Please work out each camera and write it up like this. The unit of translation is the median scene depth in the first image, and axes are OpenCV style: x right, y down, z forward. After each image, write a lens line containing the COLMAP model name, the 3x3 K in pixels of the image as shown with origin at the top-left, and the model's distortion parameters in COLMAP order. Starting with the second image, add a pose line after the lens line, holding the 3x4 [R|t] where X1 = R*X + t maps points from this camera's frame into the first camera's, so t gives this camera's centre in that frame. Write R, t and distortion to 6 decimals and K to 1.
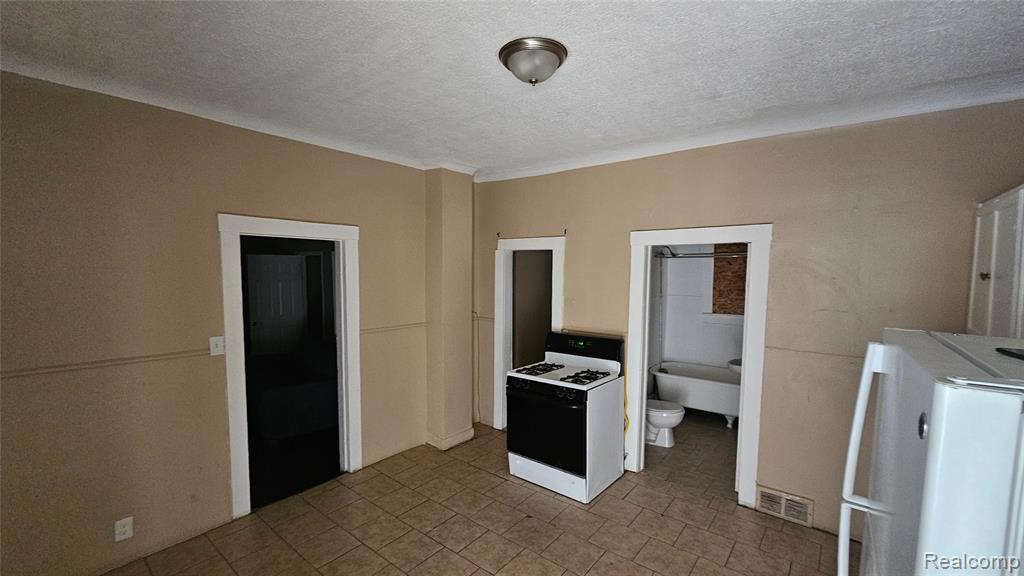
lens RADIAL K [[414.4, 0, 511.5], [0, 414.4, 298.7], [0, 0, 1]] dist [0.000160, -0.000078]
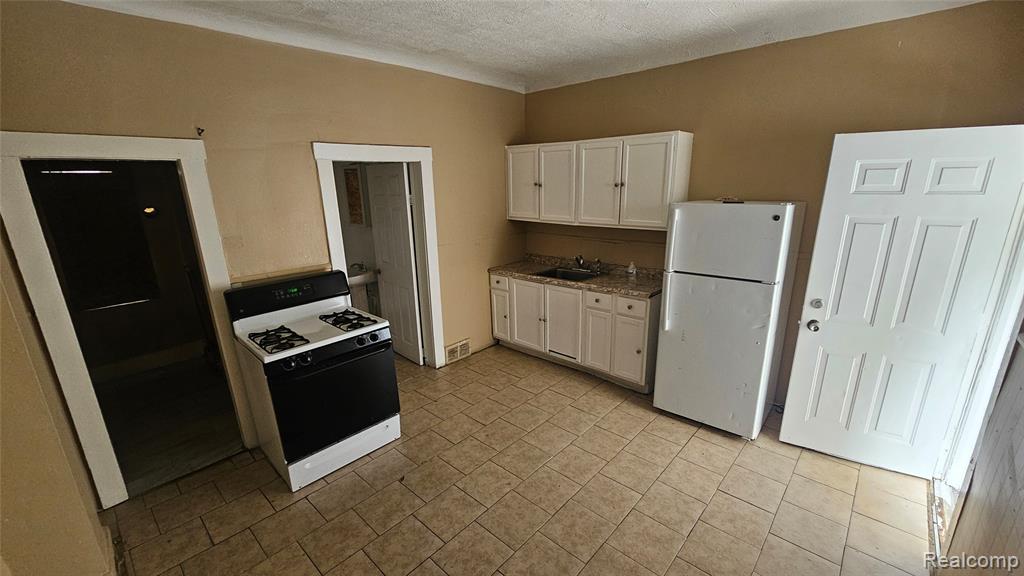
lens RADIAL K [[414.4, 0, 511.5], [0, 414.4, 298.7], [0, 0, 1]] dist [0.000160, -0.000078]
pose [[0.078101, -0.283003, 0.955934, -0.641031], [0.093780, 0.956697, 0.275566, -0.061622], [-0.992525, 0.068125, 0.101259, 0.617346]]
